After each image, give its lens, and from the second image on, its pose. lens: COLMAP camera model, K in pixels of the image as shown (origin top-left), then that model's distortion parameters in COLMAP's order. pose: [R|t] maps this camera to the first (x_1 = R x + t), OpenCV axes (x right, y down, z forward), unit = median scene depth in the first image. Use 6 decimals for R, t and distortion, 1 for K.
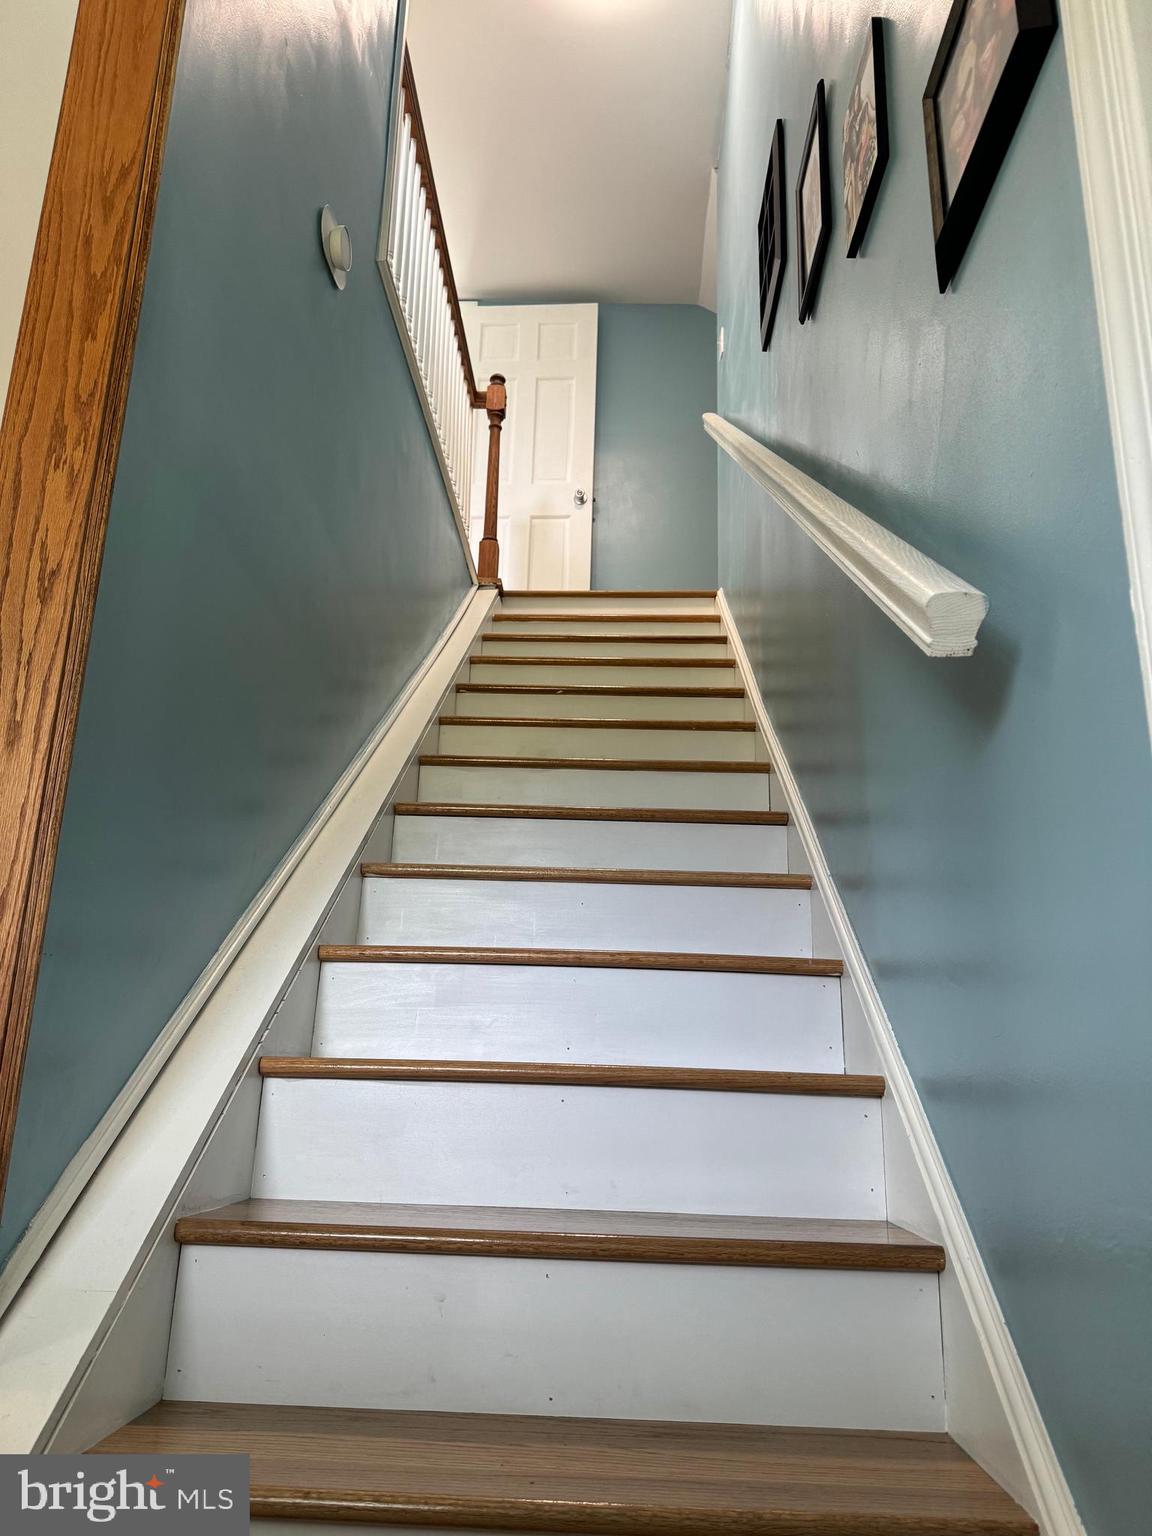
lens RADIAL K [[1085.0, 0, 576.2], [0, 1085.0, 770.0], [0, 0, 1]] dist [0.023049, -0.024389]
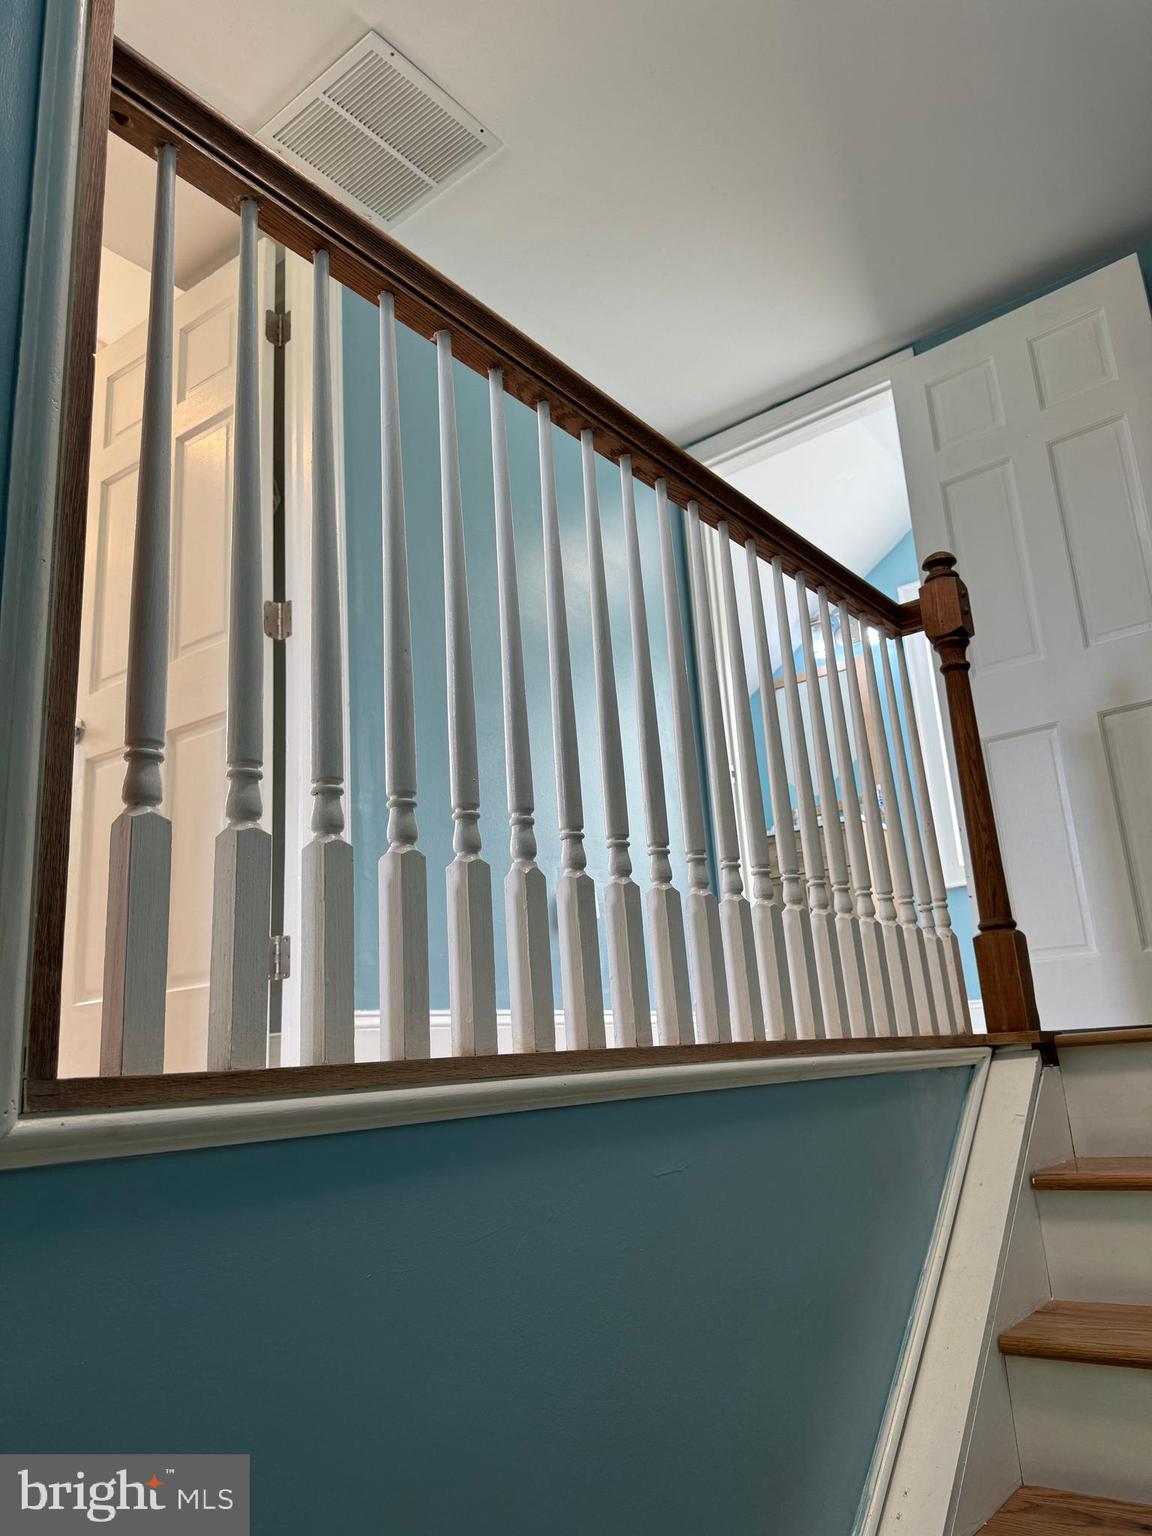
lens RADIAL K [[1085.0, 0, 575.6], [0, 1085.0, 770.1], [0, 0, 1]] dist [0.023049, -0.024389]
pose [[0.808358, -0.225580, -0.543756, 0.039543], [0.233251, 0.970803, -0.055987, -0.281231], [0.540510, -0.081574, 0.837374, 0.503569]]
